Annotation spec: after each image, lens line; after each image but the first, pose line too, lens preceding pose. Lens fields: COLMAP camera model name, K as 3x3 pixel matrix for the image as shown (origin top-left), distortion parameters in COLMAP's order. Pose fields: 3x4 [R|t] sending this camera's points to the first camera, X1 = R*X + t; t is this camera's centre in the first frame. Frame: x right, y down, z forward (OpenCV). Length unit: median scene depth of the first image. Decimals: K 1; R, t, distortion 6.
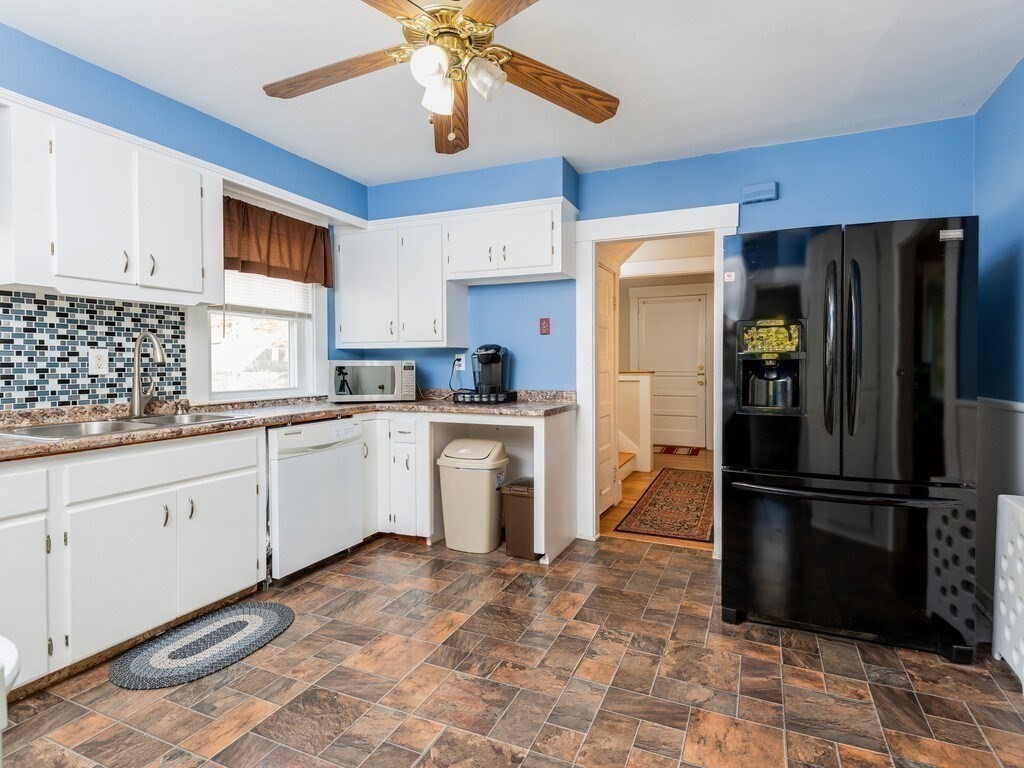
lens RADIAL K [[523.1, 0, 567.8], [0, 523.1, 374.1], [0, 0, 1]] dist [0.014635, -0.003808]
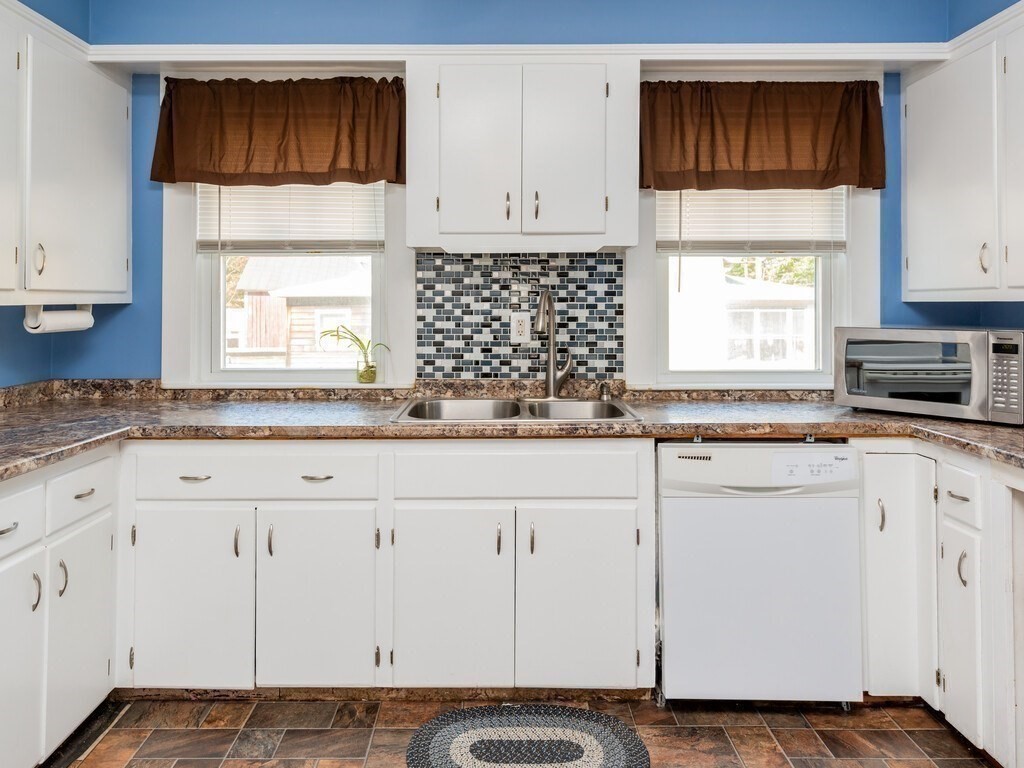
lens RADIAL K [[770.0, 0, 465.2], [0, 770.0, 289.1], [0, 0, 1]] dist [0.030048, -0.017873]
pose [[0.345083, -0.017698, -0.938405, 0.206909], [-0.022261, 0.999387, -0.027034, -0.046168], [0.938308, 0.030219, 0.344478, 0.469170]]
